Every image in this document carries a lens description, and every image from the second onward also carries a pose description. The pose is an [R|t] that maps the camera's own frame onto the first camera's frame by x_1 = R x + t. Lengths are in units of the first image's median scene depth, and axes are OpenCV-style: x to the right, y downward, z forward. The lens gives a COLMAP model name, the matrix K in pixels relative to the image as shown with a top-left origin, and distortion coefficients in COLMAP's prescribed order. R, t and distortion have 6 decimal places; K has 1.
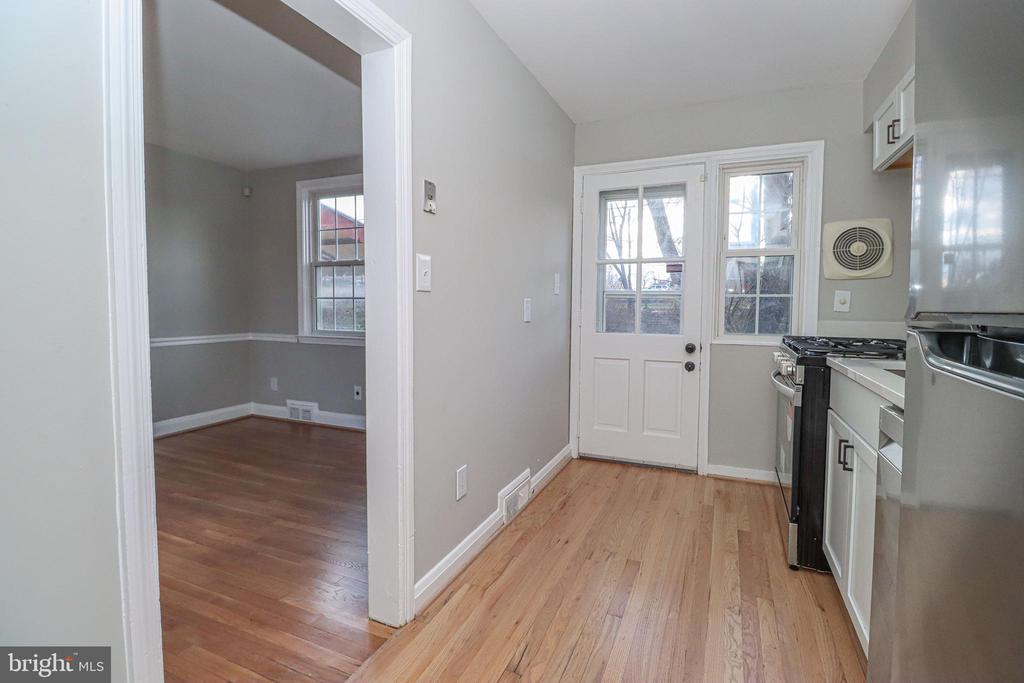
lens RADIAL K [[487.3, 0, 515.5], [0, 487.3, 326.2], [0, 0, 1]] dist [-0.001940, -0.000307]
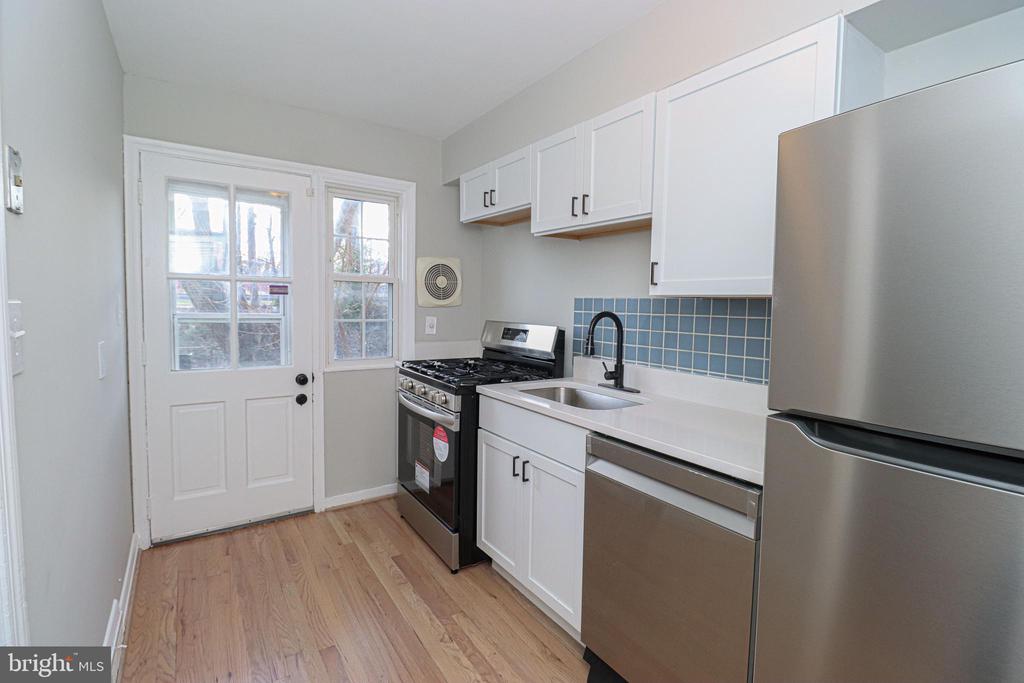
lens RADIAL K [[484.8, 0, 515.4], [0, 484.8, 335.8], [0, 0, 1]] dist [-0.003811, -0.001339]
pose [[0.533487, -0.052044, 0.844205, -0.207617], [0.020990, 0.998612, 0.048299, -0.078880], [-0.845547, -0.008047, 0.533840, 0.204447]]
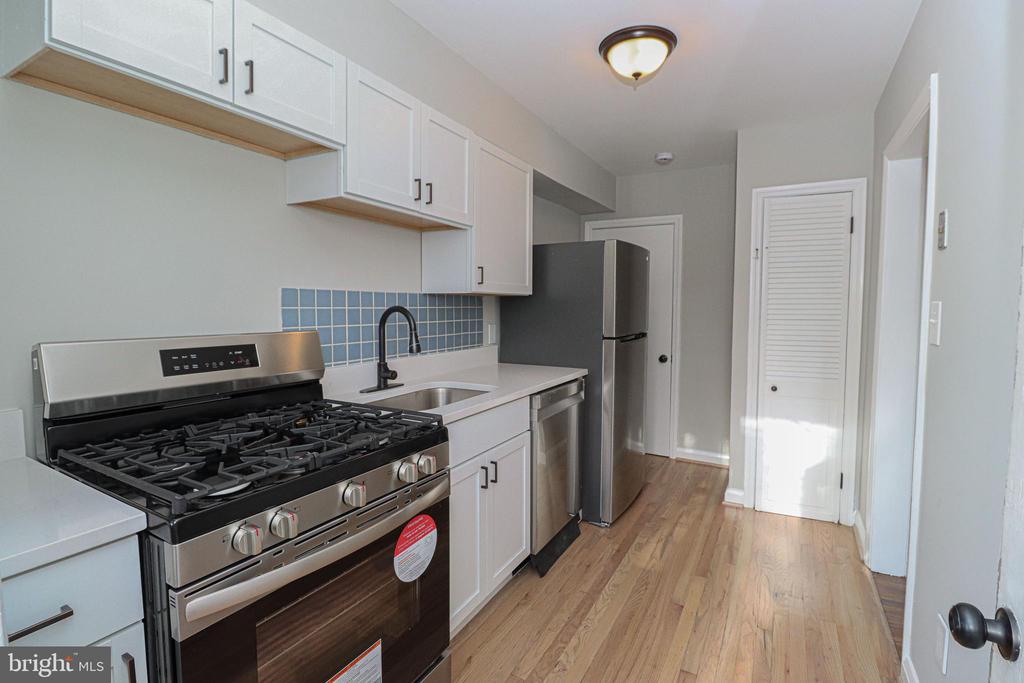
lens RADIAL K [[475.5, 0, 511.2], [0, 475.5, 324.5], [0, 0, 1]] dist [0.000786, 0.000187]
pose [[-0.993968, -0.013822, 0.108793, 0.291756], [-0.004628, 0.996429, 0.084313, -0.111982], [-0.109570, 0.083301, -0.990482, 1.216060]]
